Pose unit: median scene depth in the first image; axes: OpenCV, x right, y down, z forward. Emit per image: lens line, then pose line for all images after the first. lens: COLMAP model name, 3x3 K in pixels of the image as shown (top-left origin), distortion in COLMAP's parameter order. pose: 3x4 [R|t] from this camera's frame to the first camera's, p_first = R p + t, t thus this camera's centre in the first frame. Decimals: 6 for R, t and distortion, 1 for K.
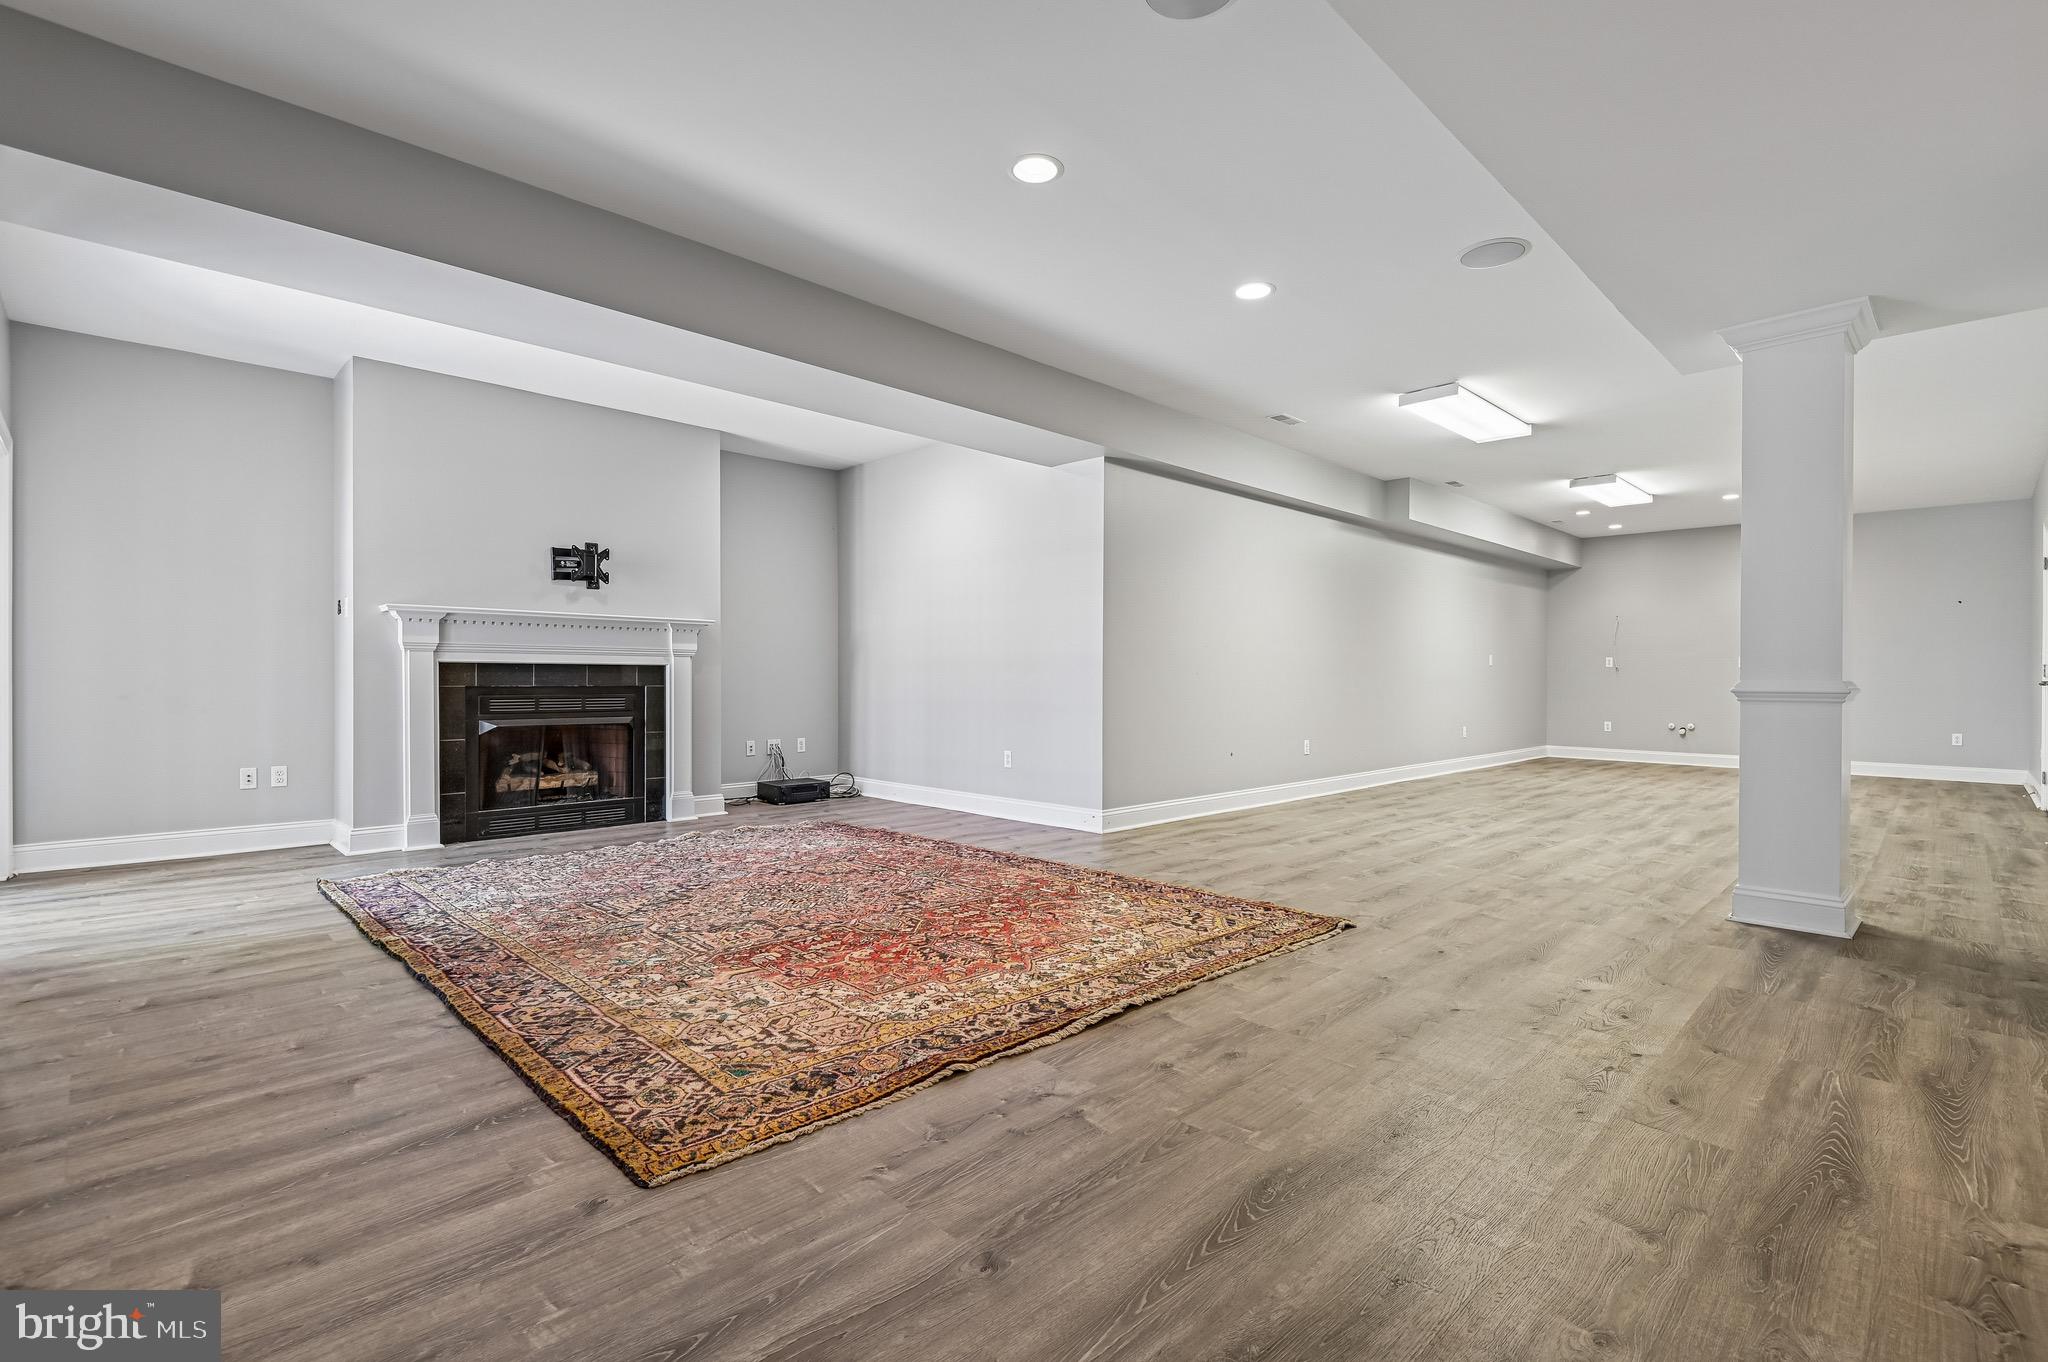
lens RADIAL K [[939.3, 0, 1012.0], [0, 939.3, 691.0], [0, 0, 1]] dist [-0.000484, -0.000722]
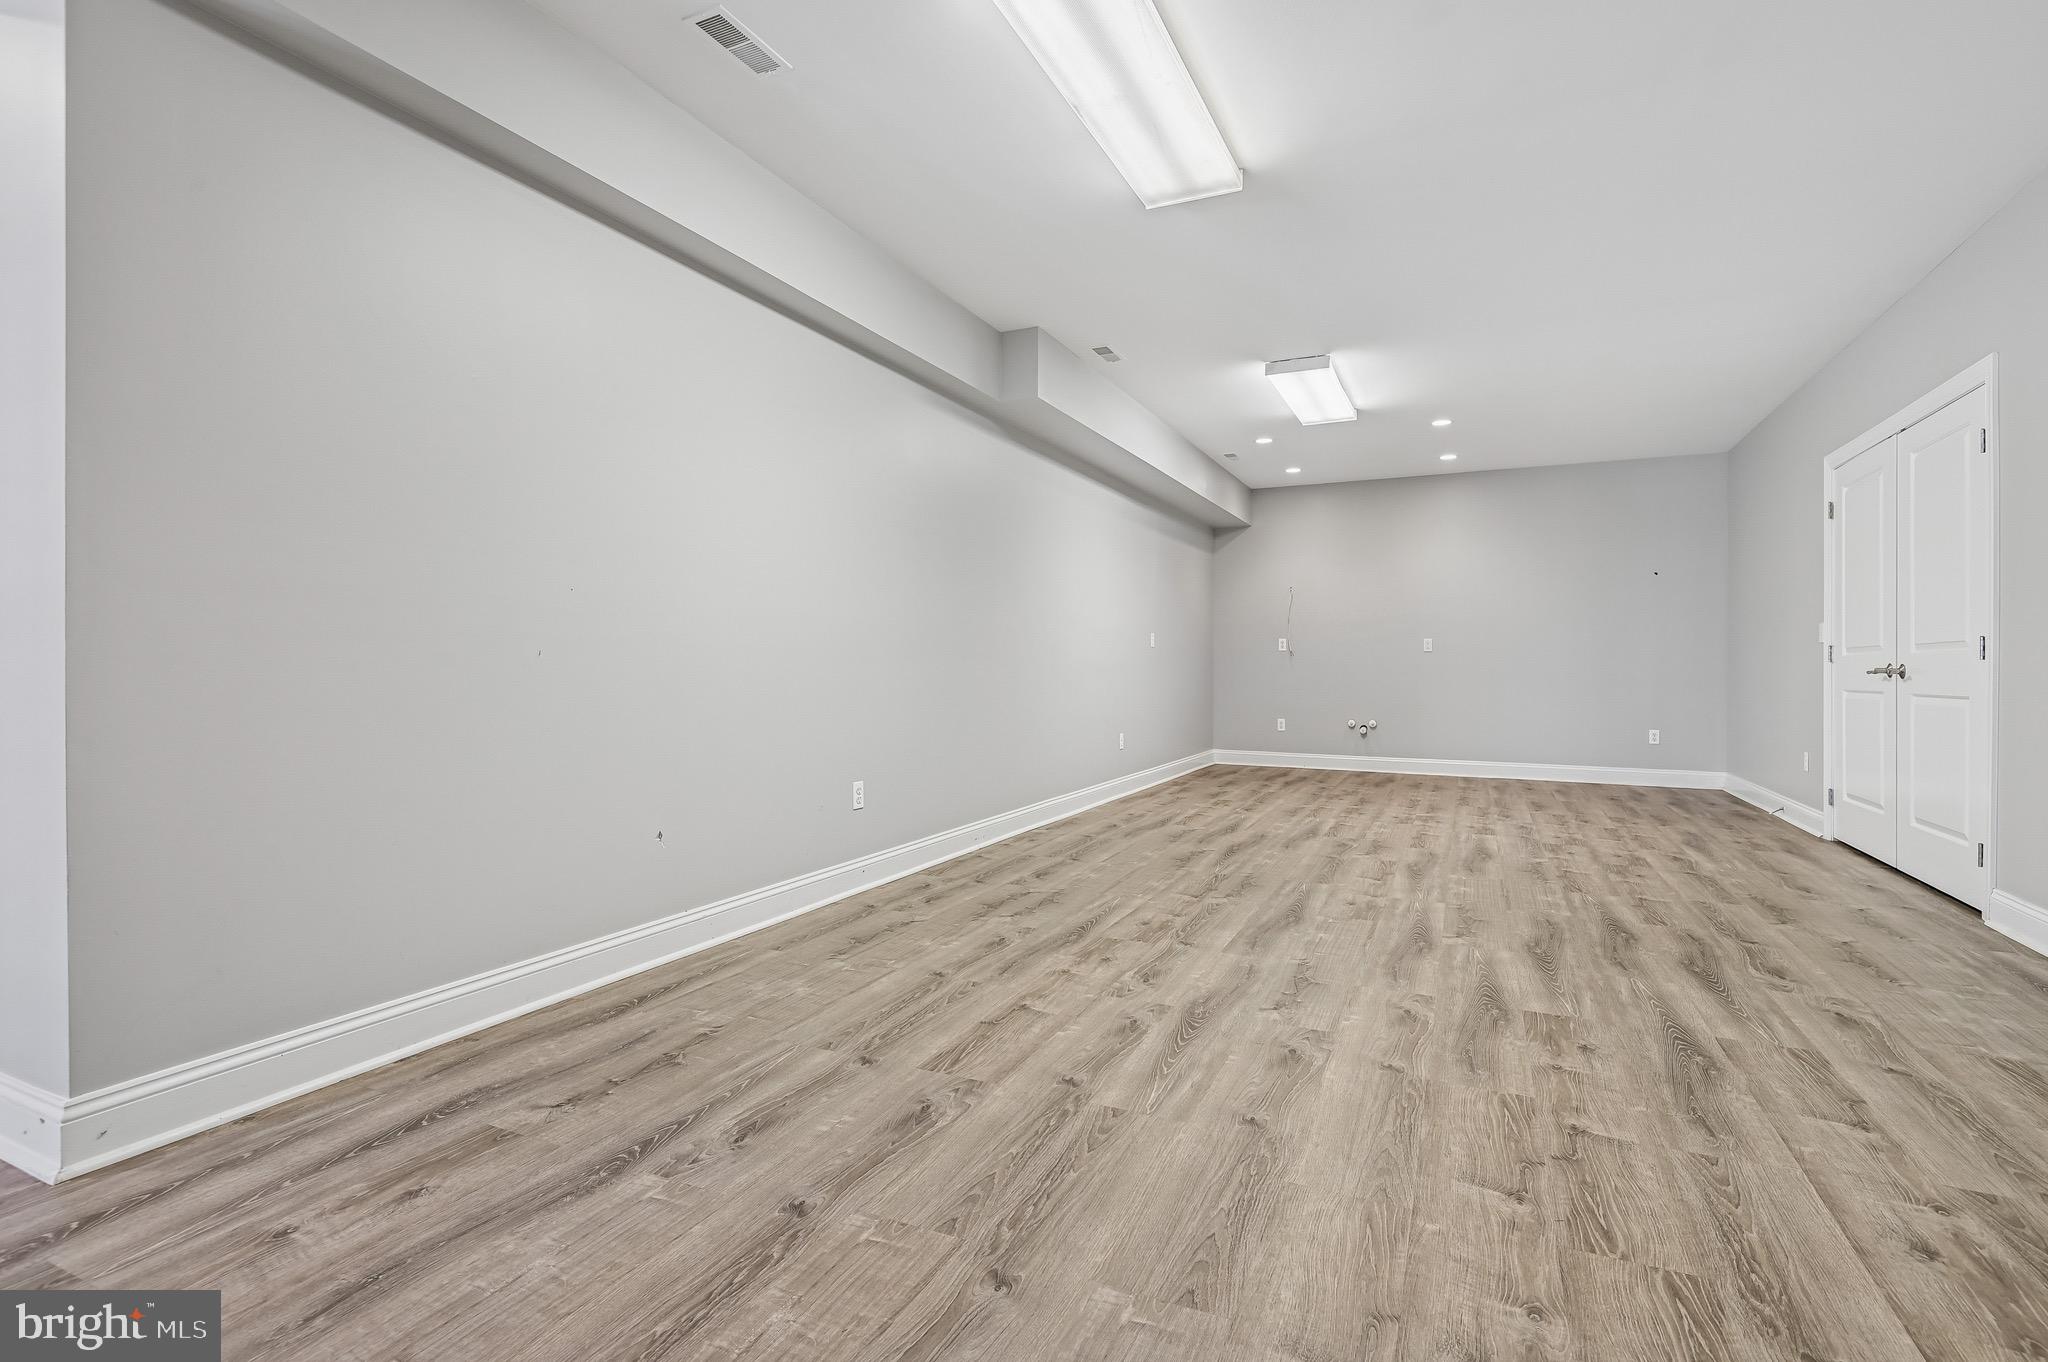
lens RADIAL K [[939.3, 0, 1025.3], [0, 939.3, 672.4], [0, 0, 1]] dist [-0.000484, -0.000722]
pose [[0.937716, -0.004707, 0.347372, 0.206683], [0.007672, 0.999945, -0.007159, -0.004277], [-0.347319, 0.009378, 0.937700, 0.442690]]
